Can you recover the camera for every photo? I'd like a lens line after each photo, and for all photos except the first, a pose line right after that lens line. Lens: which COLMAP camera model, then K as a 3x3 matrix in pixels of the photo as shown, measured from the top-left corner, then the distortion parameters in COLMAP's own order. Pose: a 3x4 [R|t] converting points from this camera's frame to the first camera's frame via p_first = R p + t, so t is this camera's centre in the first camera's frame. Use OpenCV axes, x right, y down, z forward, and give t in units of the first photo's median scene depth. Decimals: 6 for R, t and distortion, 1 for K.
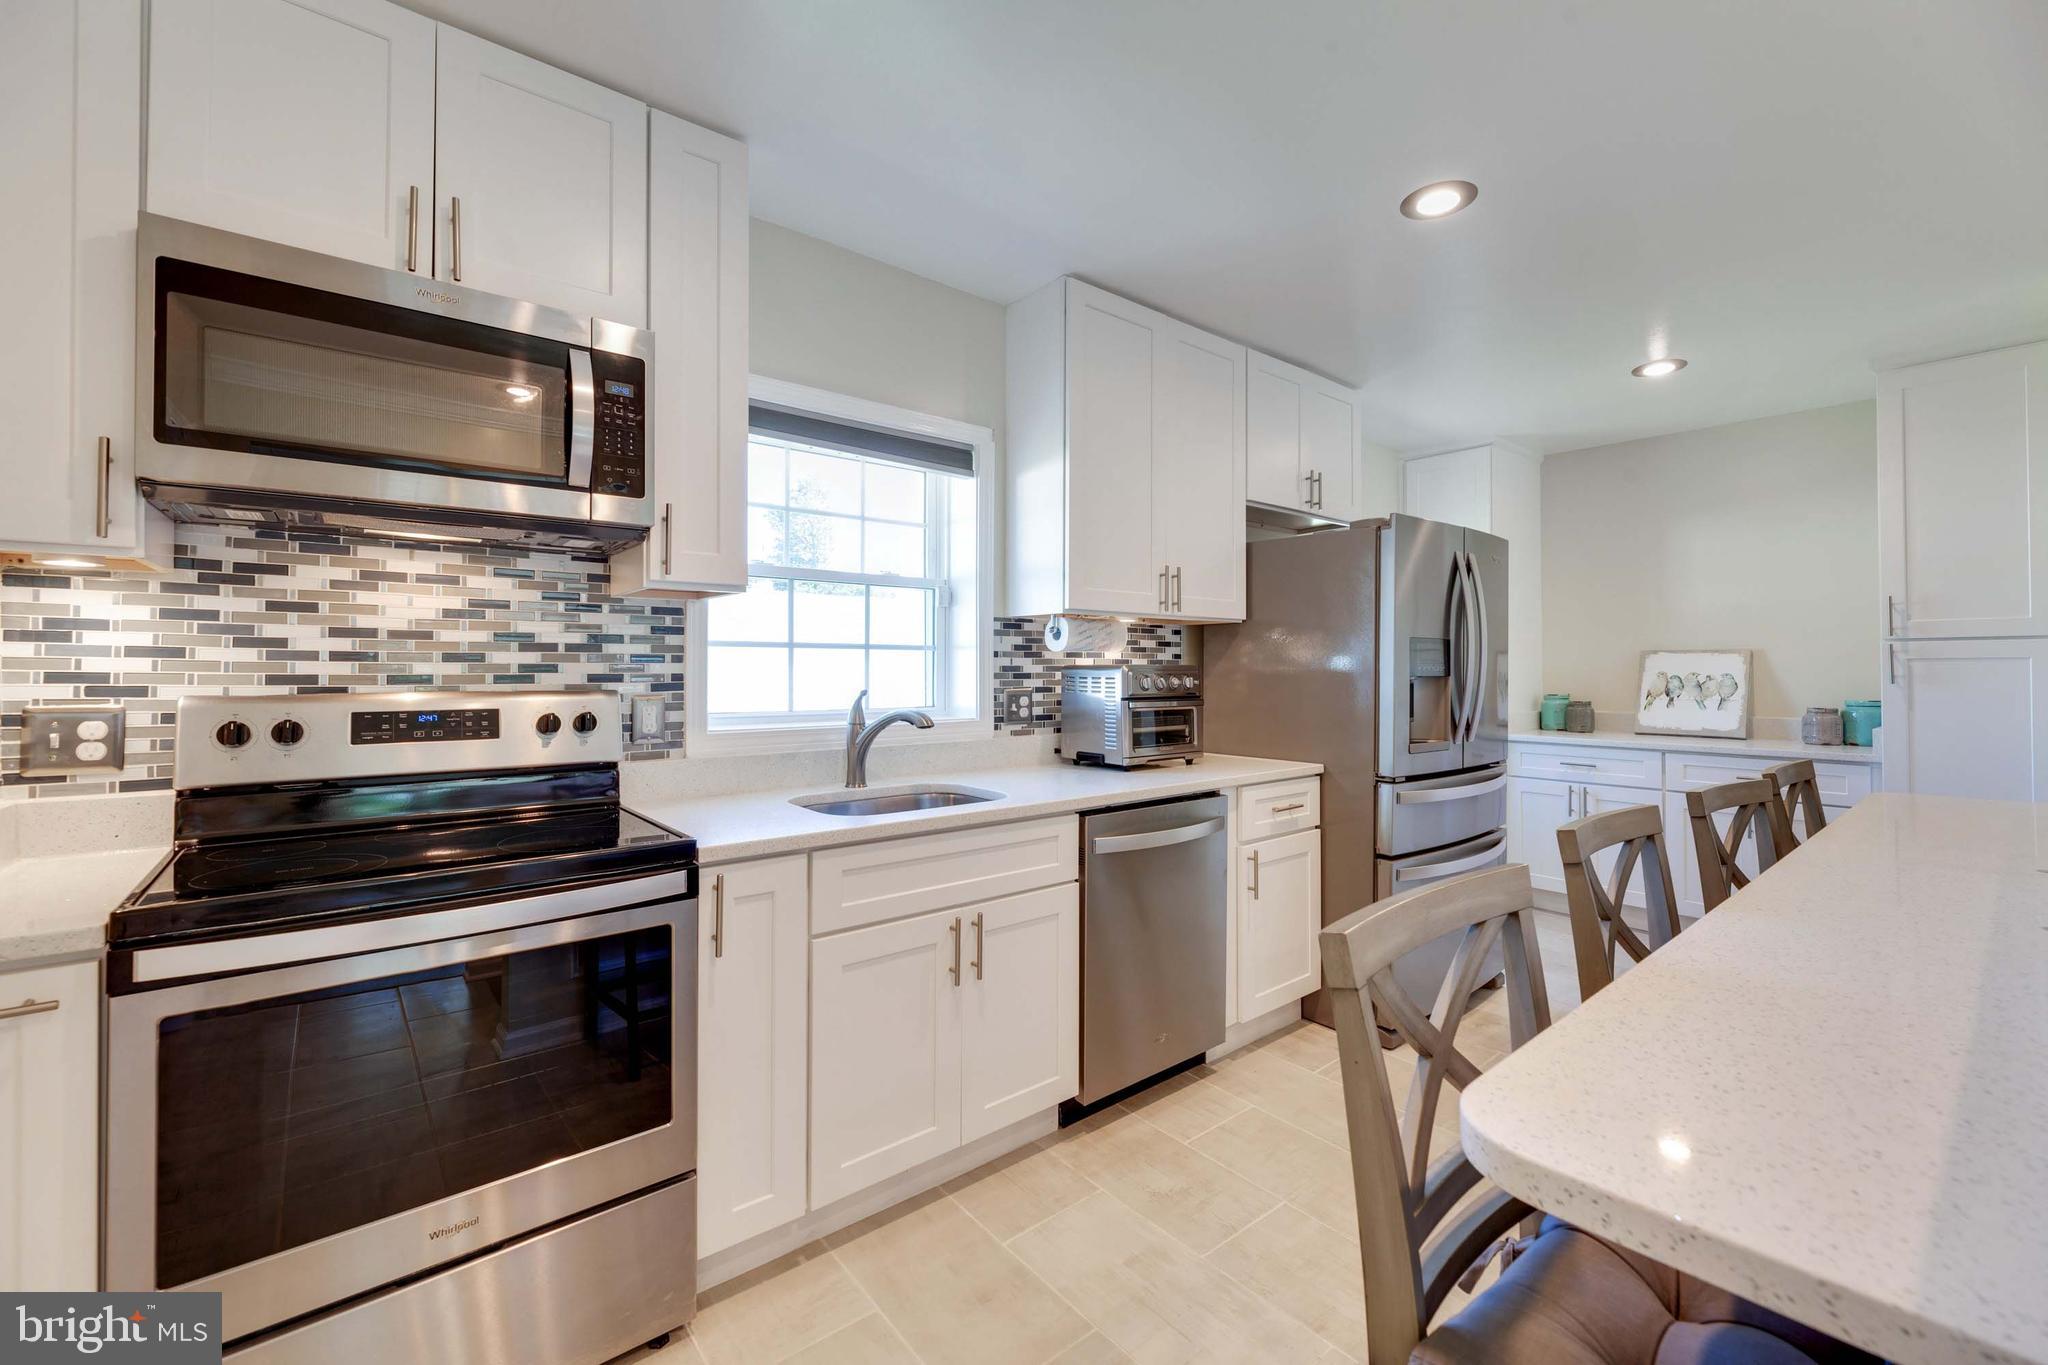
lens RADIAL K [[829.6, 0, 1020.1], [0, 829.6, 660.5], [0, 0, 1]] dist [-0.002945, 0.000422]
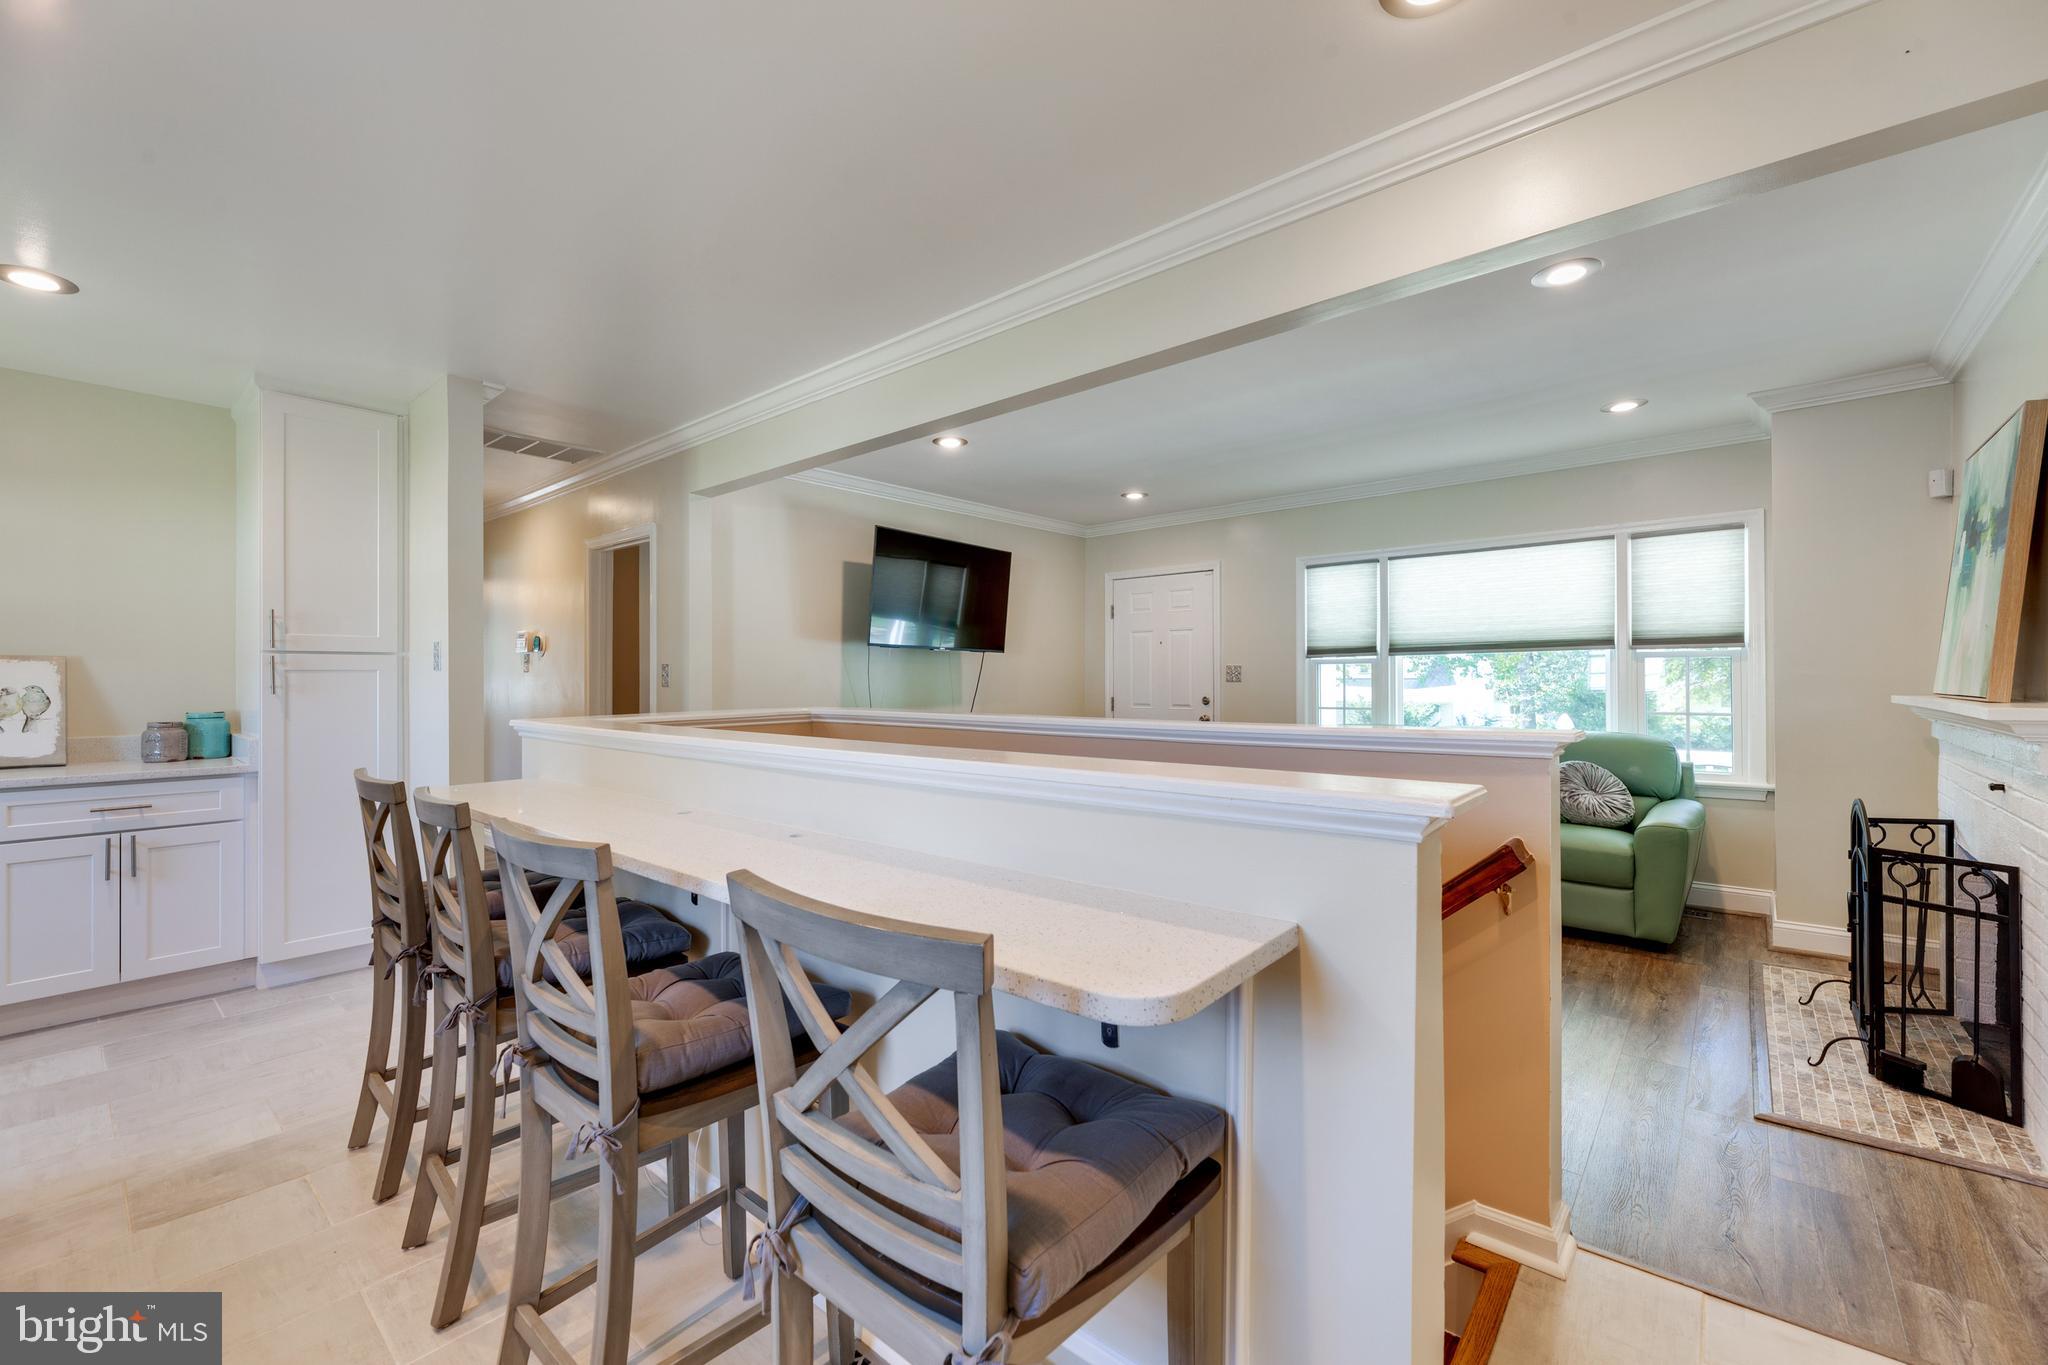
lens RADIAL K [[829.6, 0, 1025.8], [0, 829.6, 681.1], [0, 0, 1]] dist [-0.002945, 0.000422]
pose [[-0.190143, -0.001837, 0.981755, -0.230256], [-0.007571, 0.999971, 0.000405, 0.007407], [-0.981727, -0.007356, -0.190152, 0.428529]]
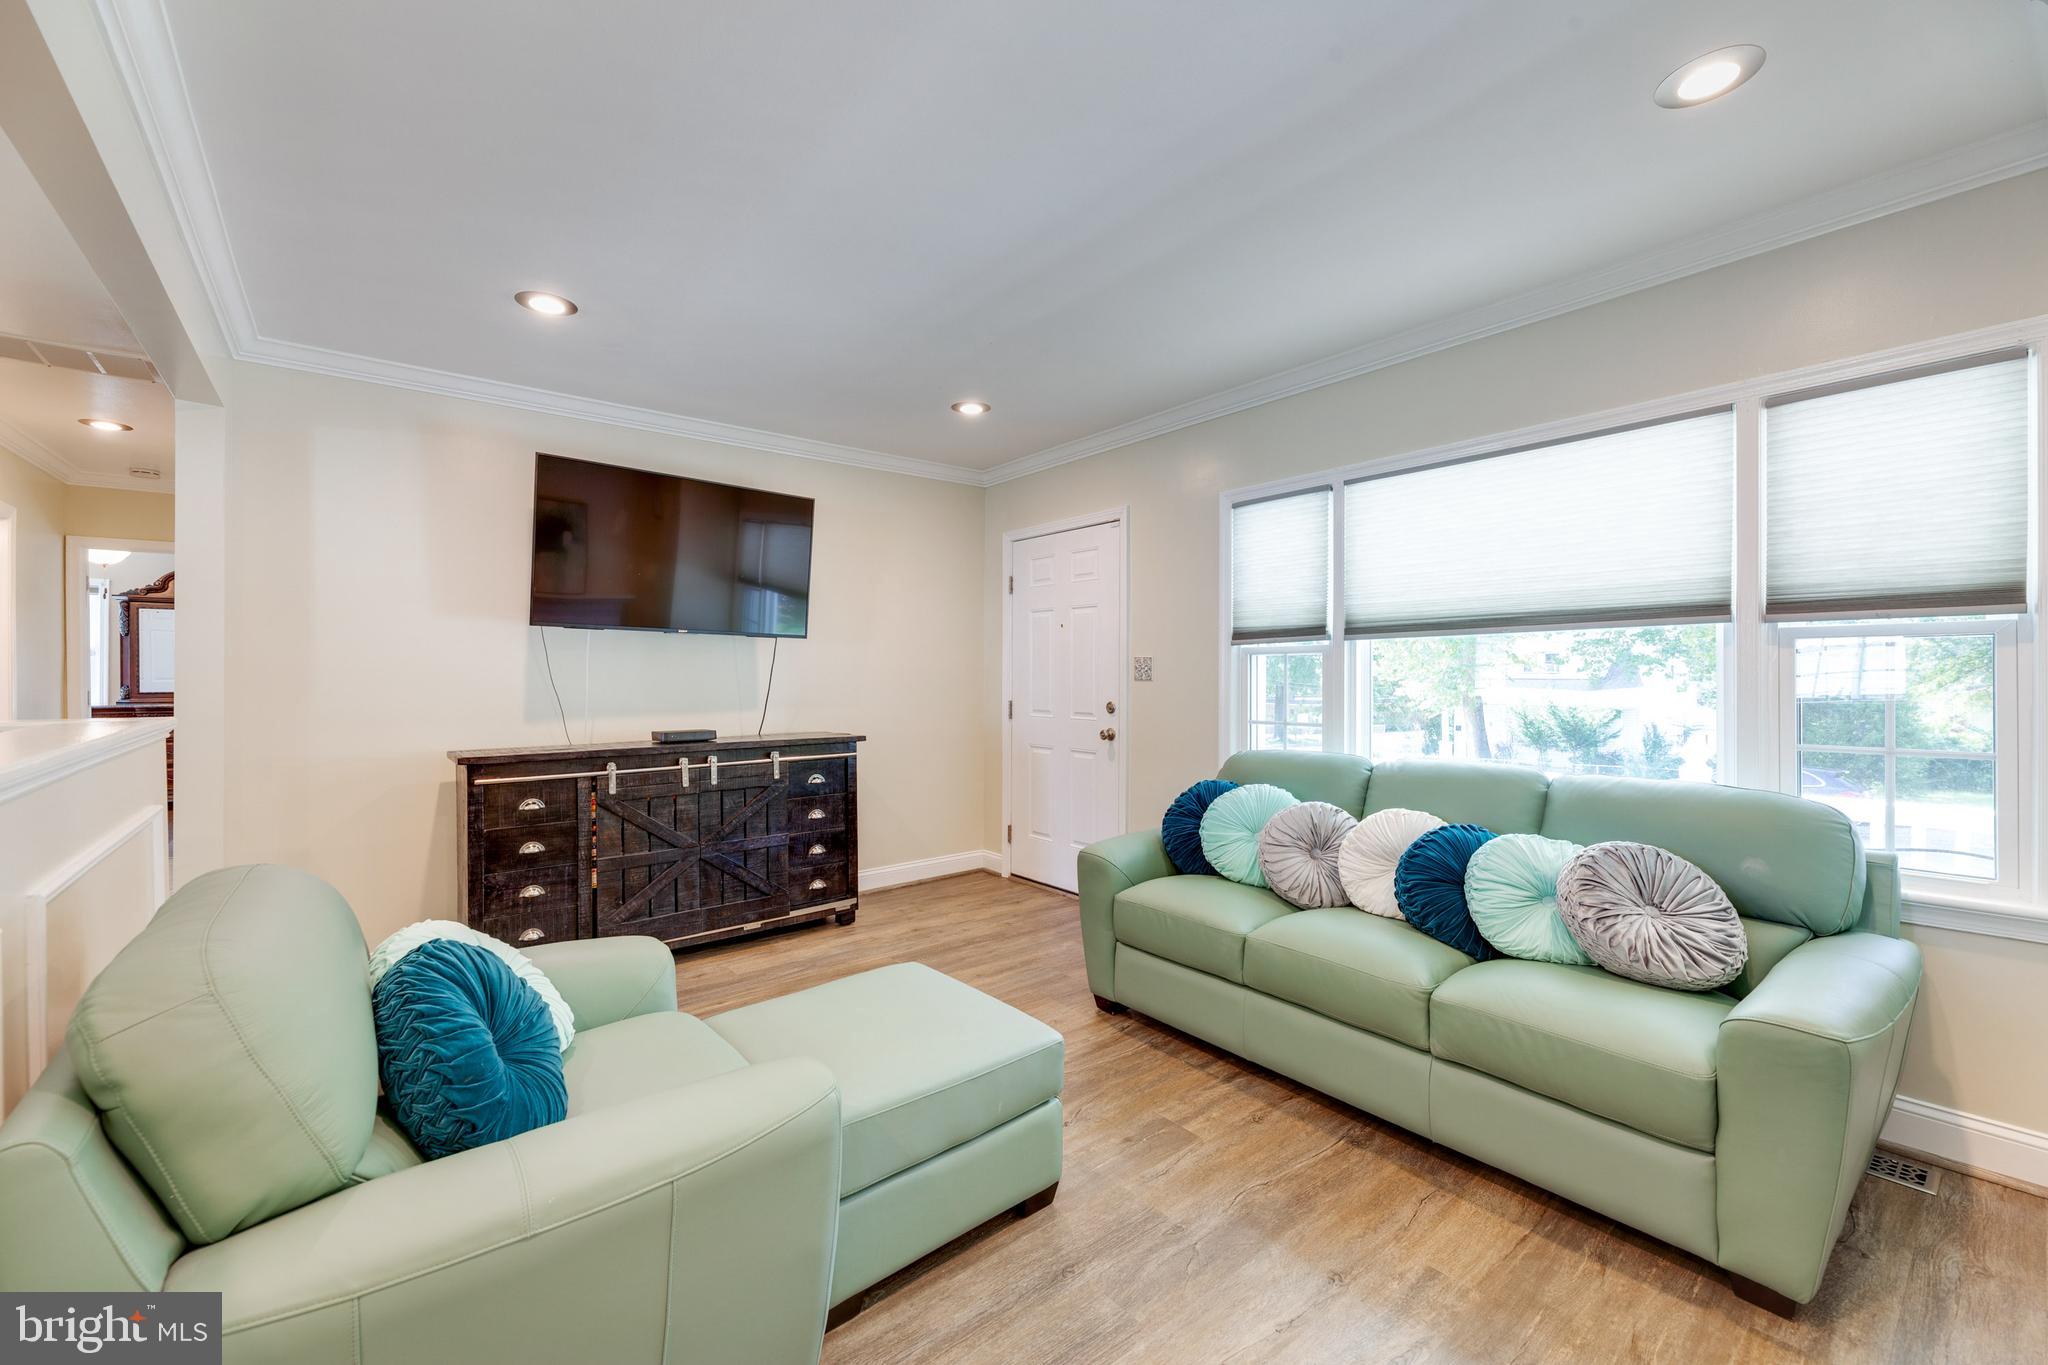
lens RADIAL K [[829.6, 0, 1025.1], [0, 829.6, 680.0], [0, 0, 1]] dist [-0.002945, 0.000422]
pose [[-0.014503, -0.004292, 0.999886, 0.537786], [-0.014050, 0.999893, 0.004088, -0.000296], [-0.999796, -0.013989, -0.014562, -0.581027]]
